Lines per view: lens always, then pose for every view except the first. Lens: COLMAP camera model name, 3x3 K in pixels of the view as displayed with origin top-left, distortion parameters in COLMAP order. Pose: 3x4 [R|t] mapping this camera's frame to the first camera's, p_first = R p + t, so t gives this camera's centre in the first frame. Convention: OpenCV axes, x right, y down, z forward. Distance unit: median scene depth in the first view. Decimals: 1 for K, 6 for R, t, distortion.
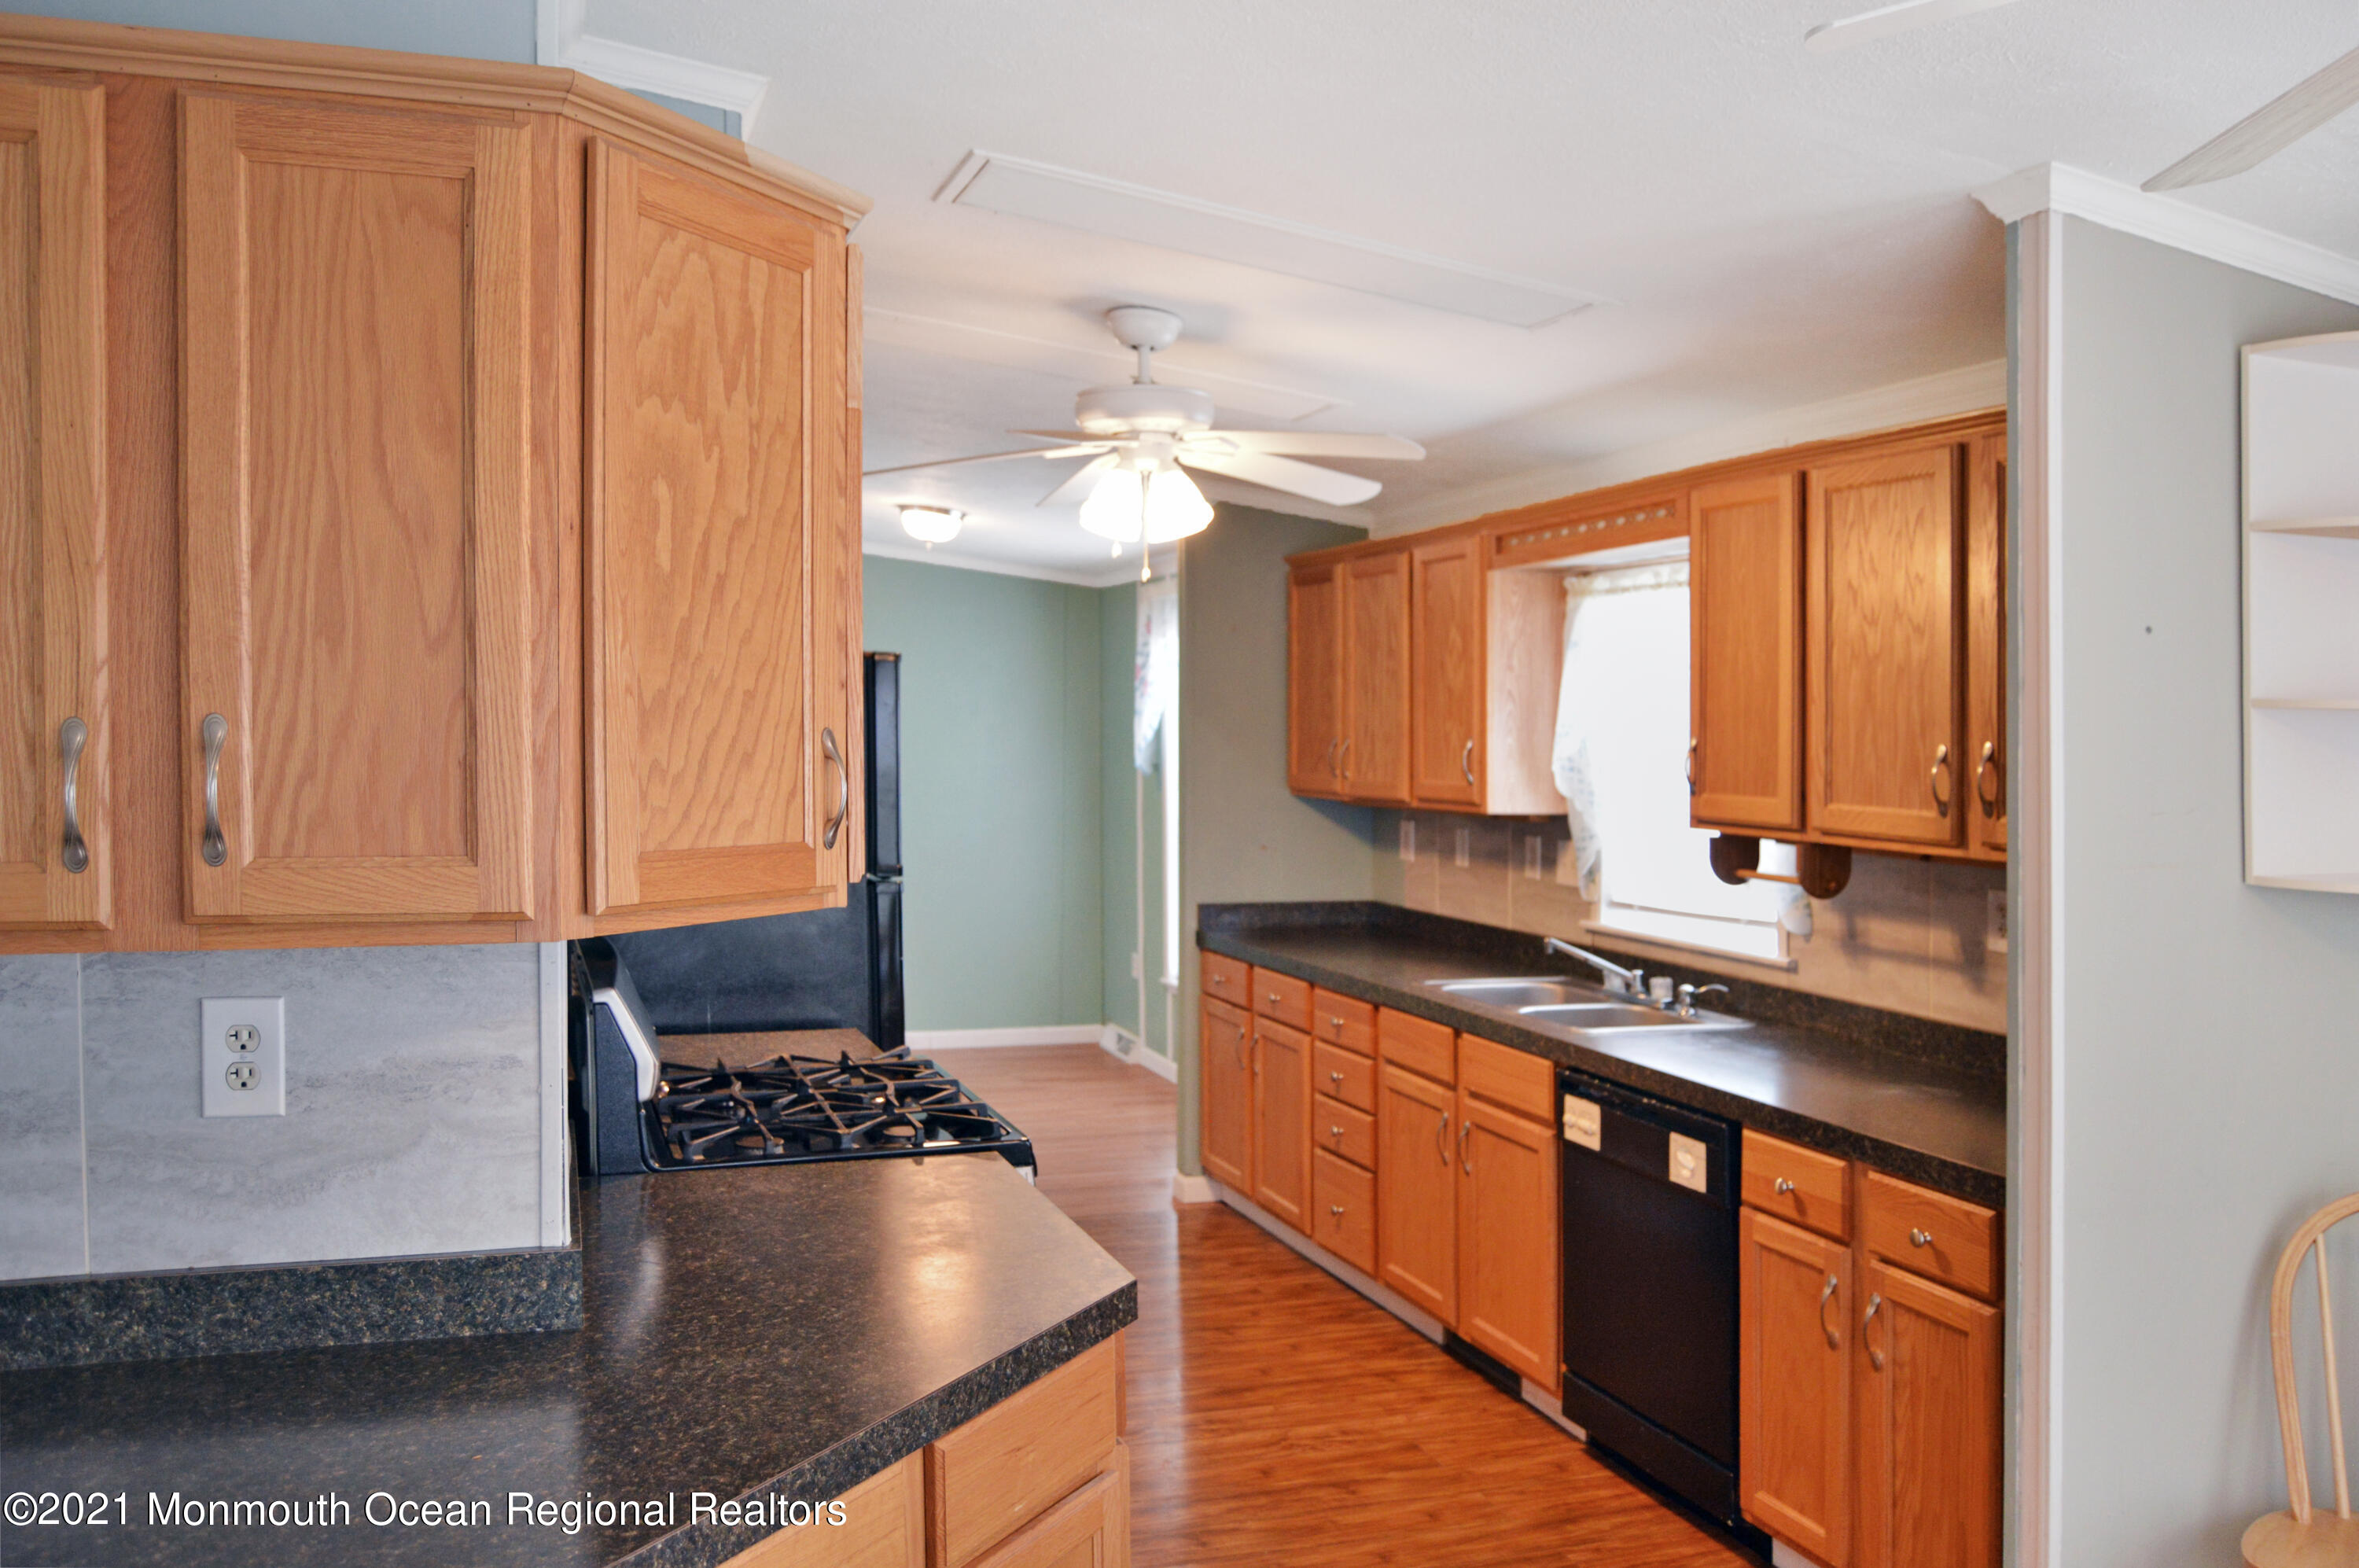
lens RADIAL K [[1853.4, 0, 1179.4], [0, 1853.4, 719.7], [0, 0, 1]] dist [-0.078112, 0.008560]
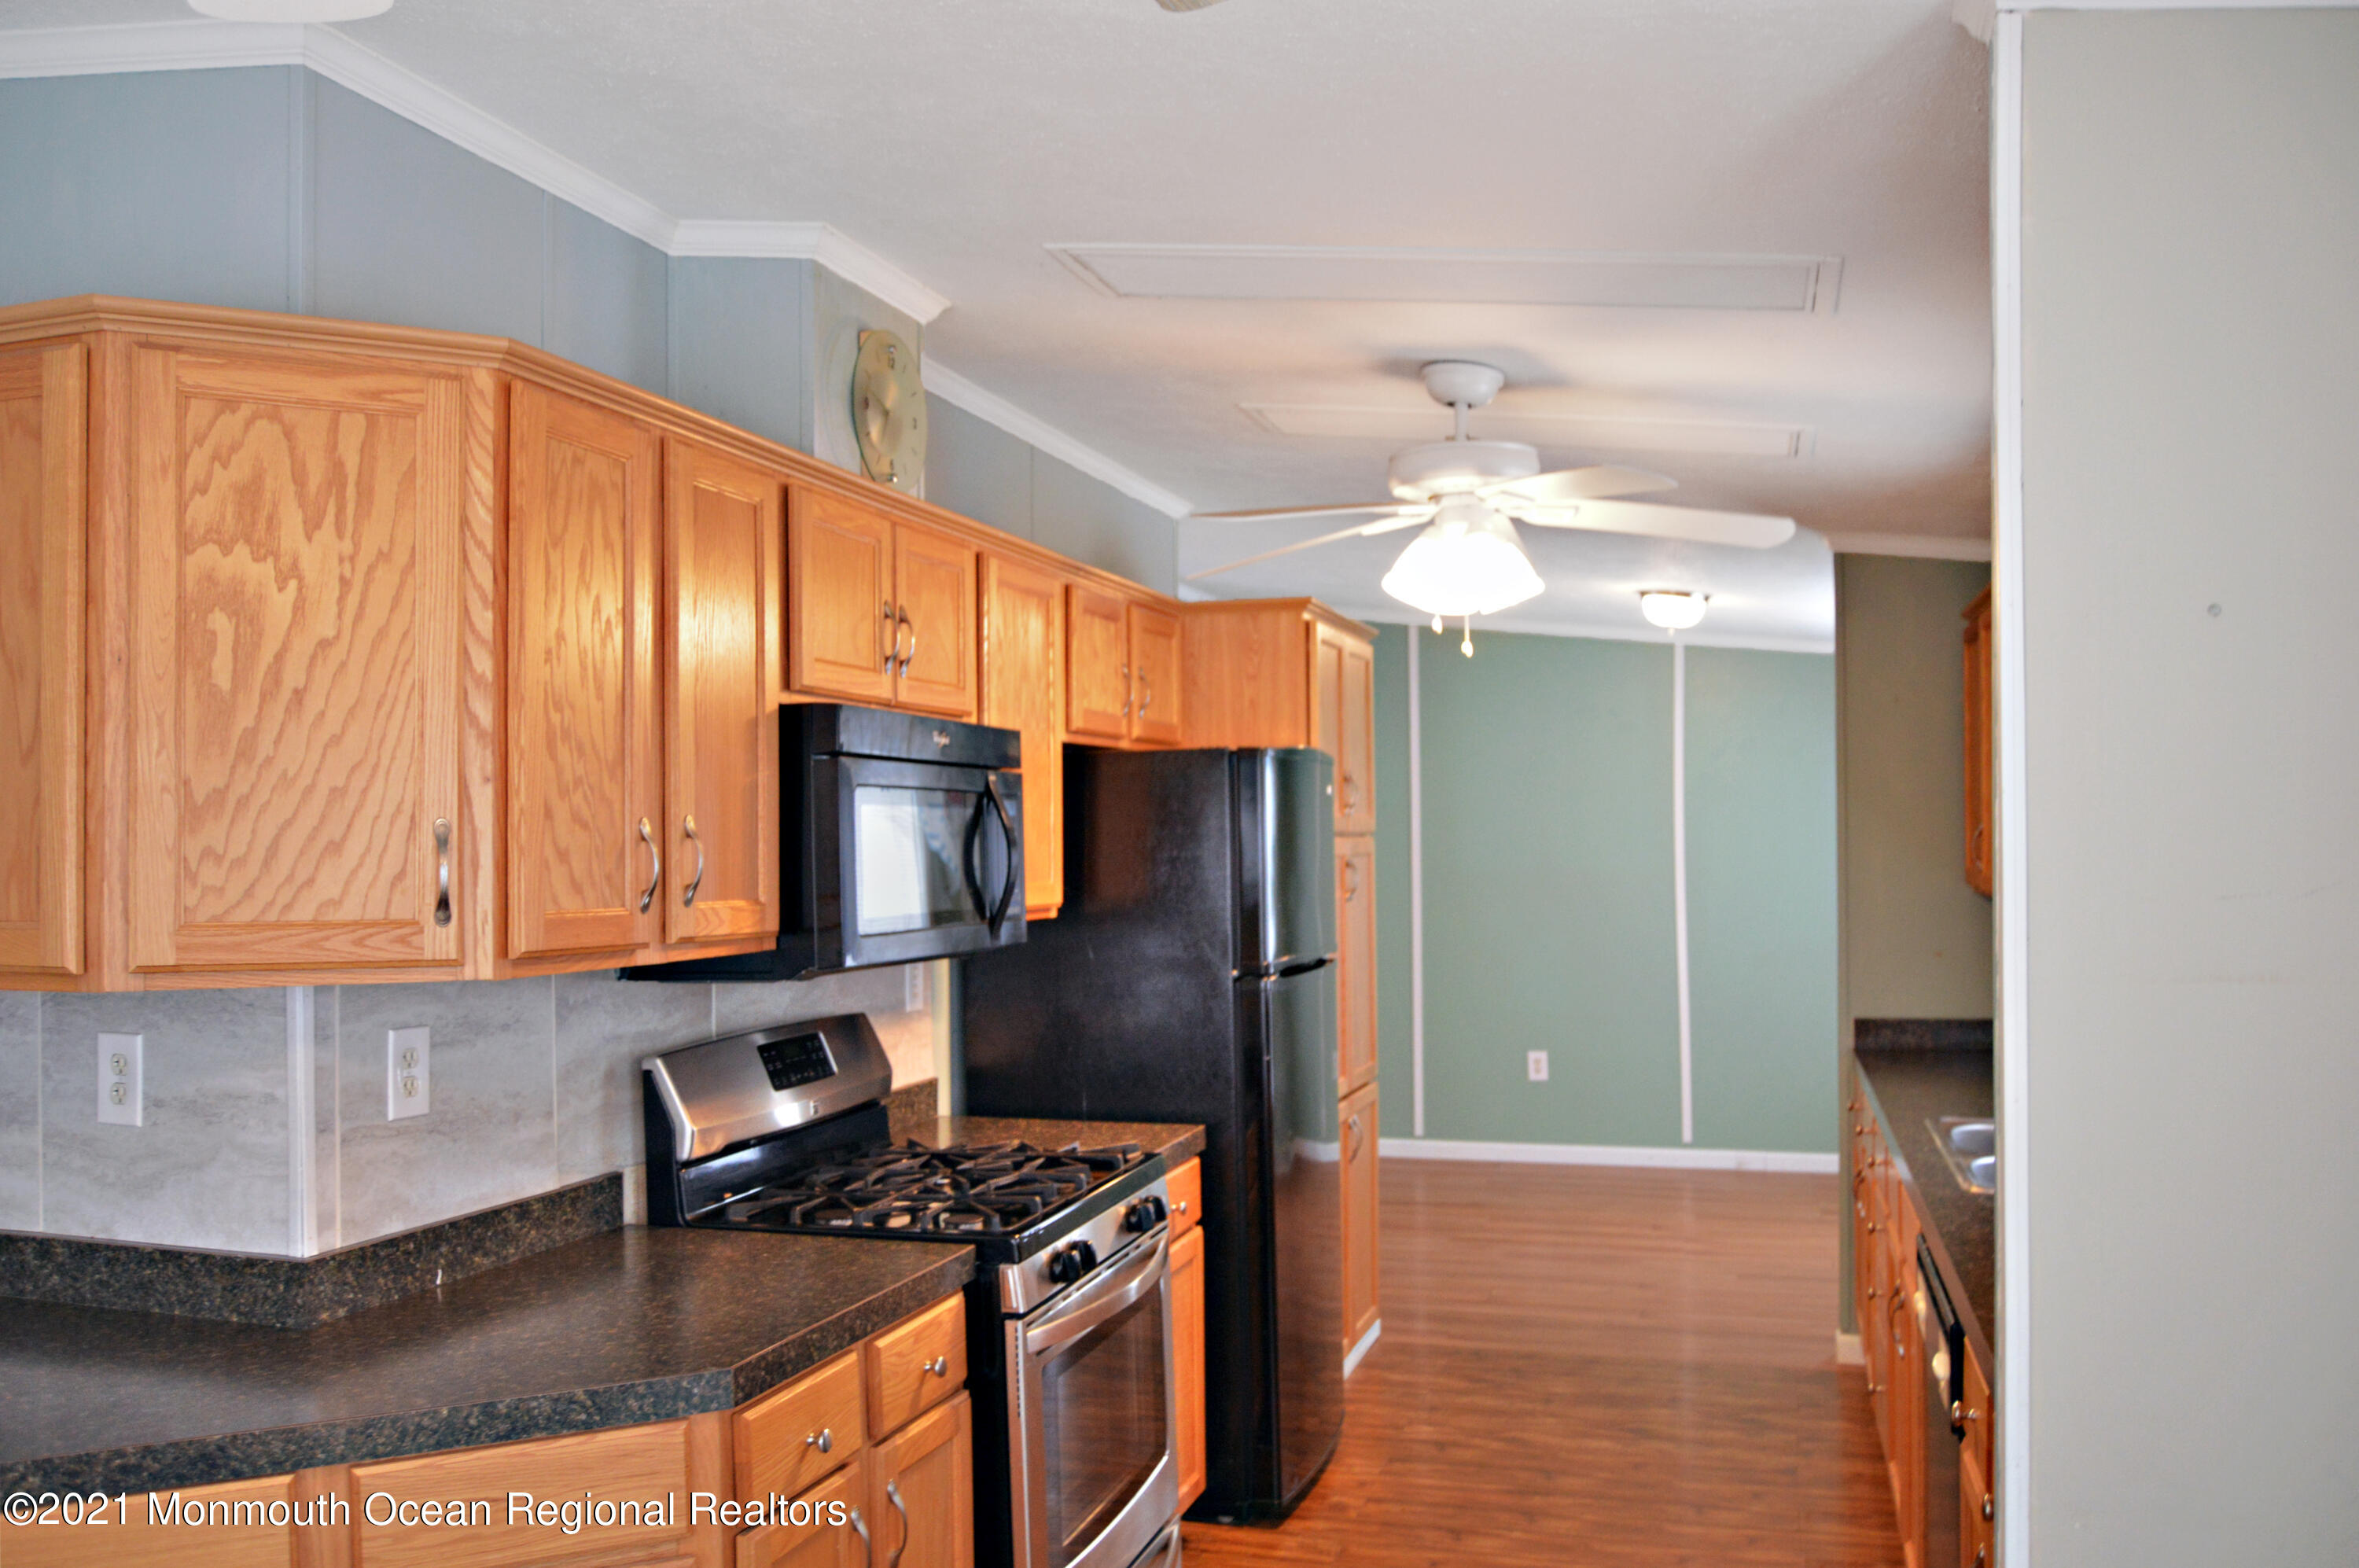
lens RADIAL K [[1832.4, 0, 1185.3], [0, 1832.4, 749.0], [0, 0, 1]] dist [-0.063955, 0.004992]
pose [[0.809948, -0.042905, -0.584931, 0.877431], [0.018908, 0.998712, -0.047074, 0.024365], [0.586197, 0.027068, 0.809716, 0.403901]]
